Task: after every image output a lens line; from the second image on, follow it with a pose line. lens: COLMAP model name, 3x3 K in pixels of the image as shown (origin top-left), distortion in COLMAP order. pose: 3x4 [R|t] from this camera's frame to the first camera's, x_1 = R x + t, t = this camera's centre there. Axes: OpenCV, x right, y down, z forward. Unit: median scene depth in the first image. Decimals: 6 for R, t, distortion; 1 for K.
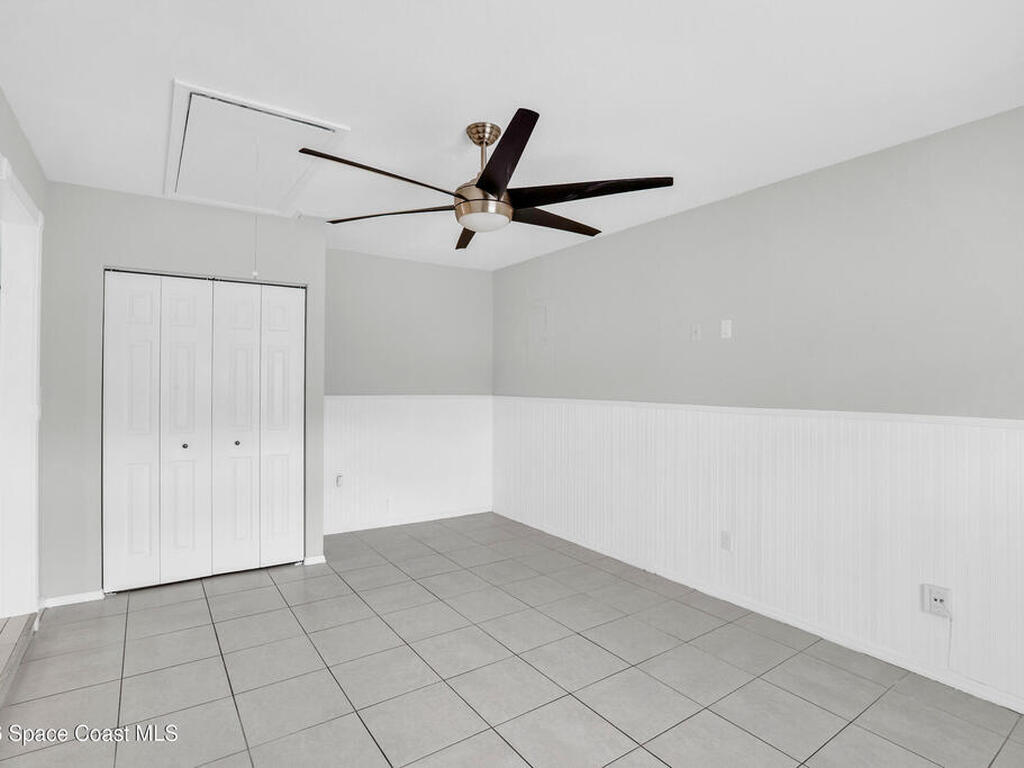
lens RADIAL K [[529.3, 0, 518.4], [0, 529.3, 380.6], [0, 0, 1]] dist [-0.047135, 0.015198]
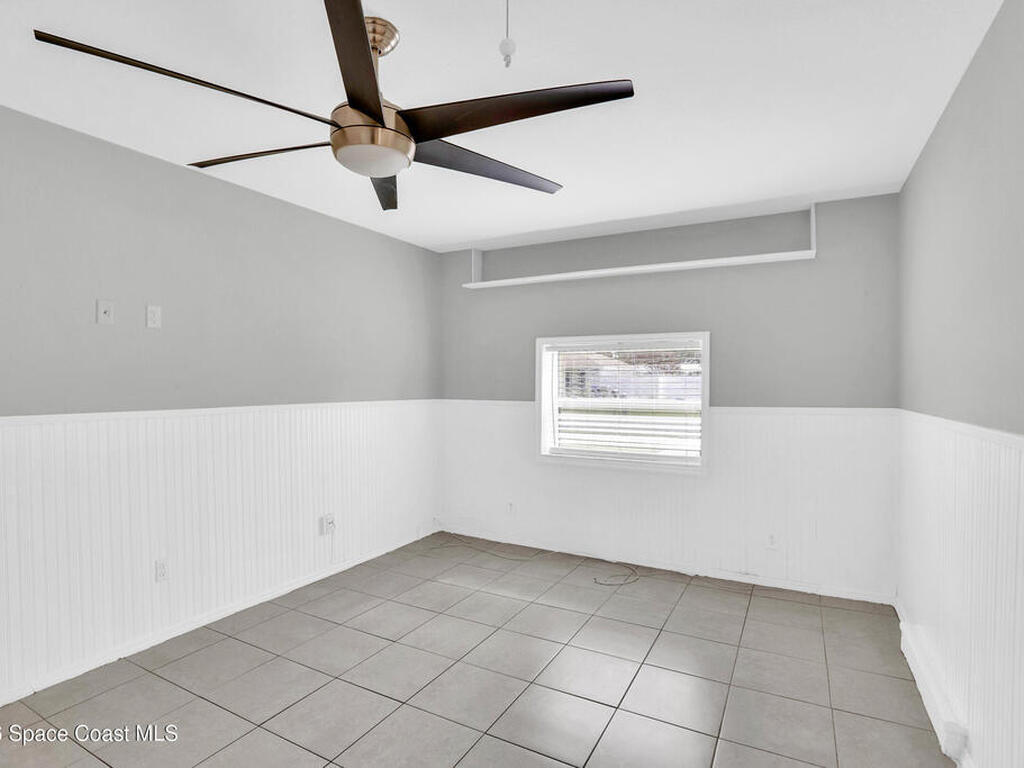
lens RADIAL K [[529.3, 0, 518.4], [0, 529.3, 380.6], [0, 0, 1]] dist [-0.047135, 0.015198]
pose [[-0.448297, -0.004789, 0.893872, -0.679227], [-0.006249, 0.999978, 0.002223, -0.002920], [-0.893863, -0.004589, -0.448317, 0.983311]]
